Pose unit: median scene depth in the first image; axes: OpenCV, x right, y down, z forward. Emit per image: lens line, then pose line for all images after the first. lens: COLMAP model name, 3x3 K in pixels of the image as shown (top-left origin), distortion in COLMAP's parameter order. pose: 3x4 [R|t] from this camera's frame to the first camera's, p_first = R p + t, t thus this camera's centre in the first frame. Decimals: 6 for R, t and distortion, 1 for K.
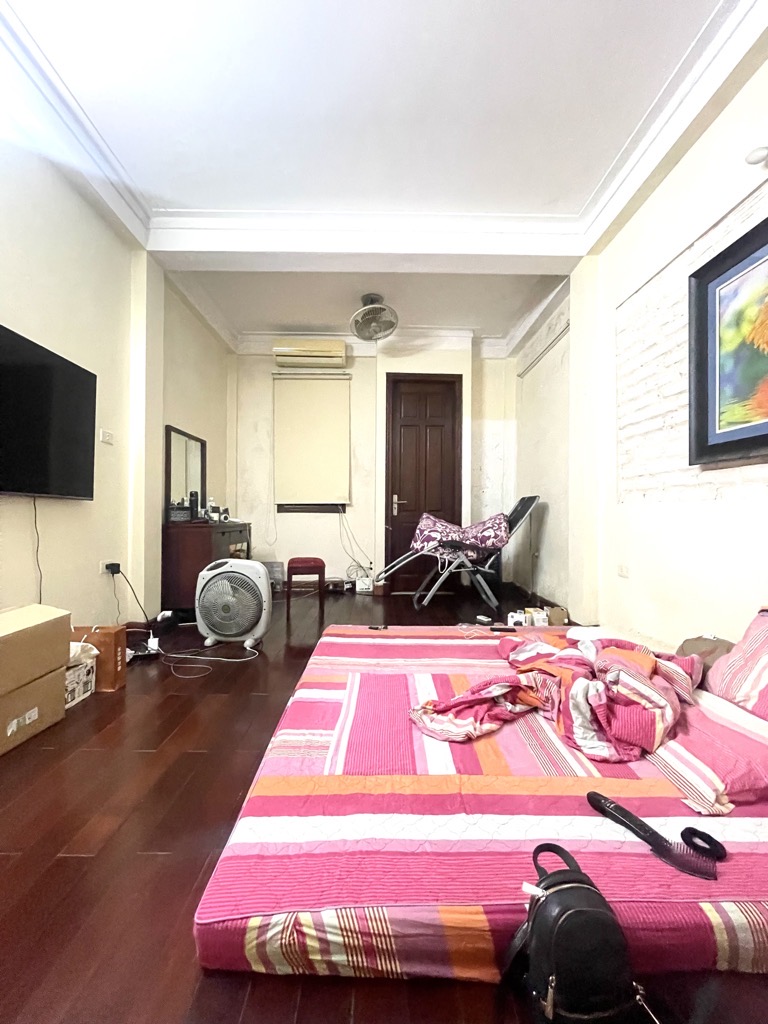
lens RADIAL K [[414.6, 0, 383.9], [0, 414.6, 510.5], [0, 0, 1]] dist [-0.007385, 0.001171]
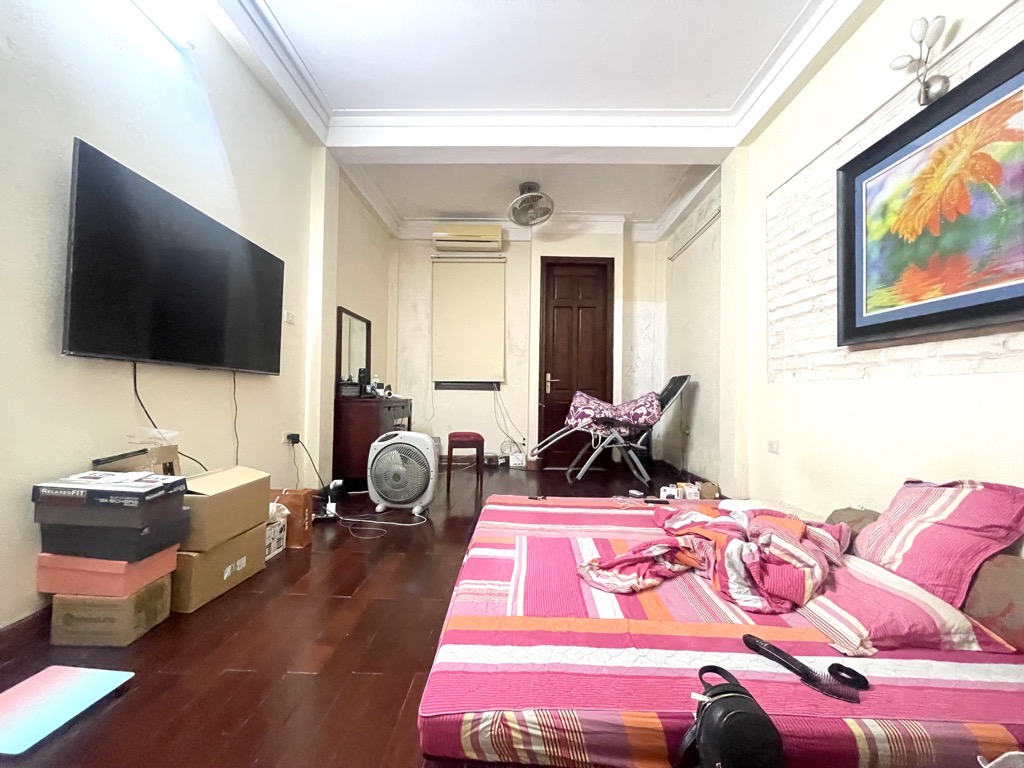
lens RADIAL K [[414.6, 0, 511.7], [0, 414.6, 384.1], [0, 0, 1]] dist [-0.007385, 0.001171]
pose [[0.999245, 0.008286, -0.037952, -0.057841], [-0.008856, 0.999850, -0.014881, 0.011449], [0.037823, 0.015206, 0.999169, -0.091558]]
